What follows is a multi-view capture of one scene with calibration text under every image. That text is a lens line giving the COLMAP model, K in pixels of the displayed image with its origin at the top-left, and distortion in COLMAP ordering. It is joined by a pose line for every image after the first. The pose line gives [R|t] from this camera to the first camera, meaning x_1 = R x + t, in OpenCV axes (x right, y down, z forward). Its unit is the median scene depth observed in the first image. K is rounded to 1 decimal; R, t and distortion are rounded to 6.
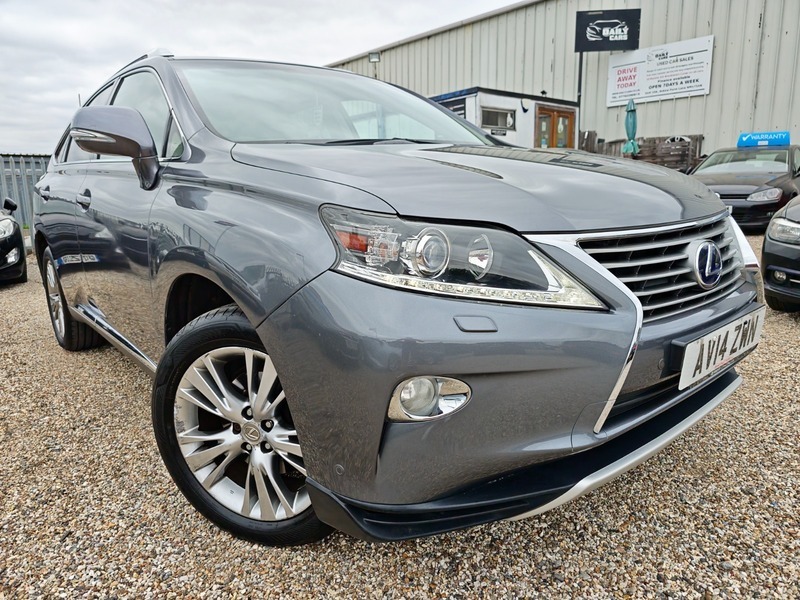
lens RADIAL K [[591.7, 0, 402.5], [0, 591.7, 300.3], [0, 0, 1]] dist [0.024676, 0.002181]
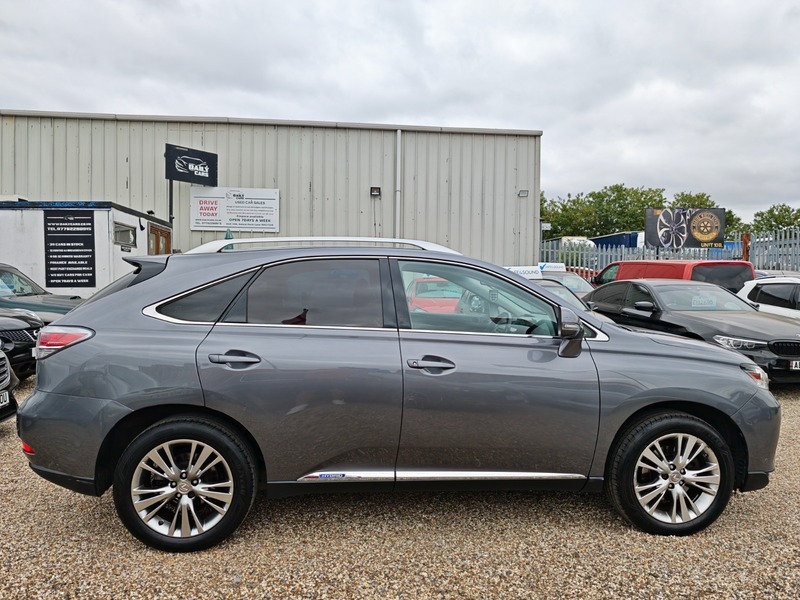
lens RADIAL K [[591.7, 0, 402.5], [0, 591.7, 300.3], [0, 0, 1]] dist [0.024676, 0.002181]
pose [[0.591296, 0.008484, 0.806410, -0.339615], [0.124926, 0.986911, -0.101984, -0.037057], [-0.796720, 0.161044, 0.582496, 0.068296]]
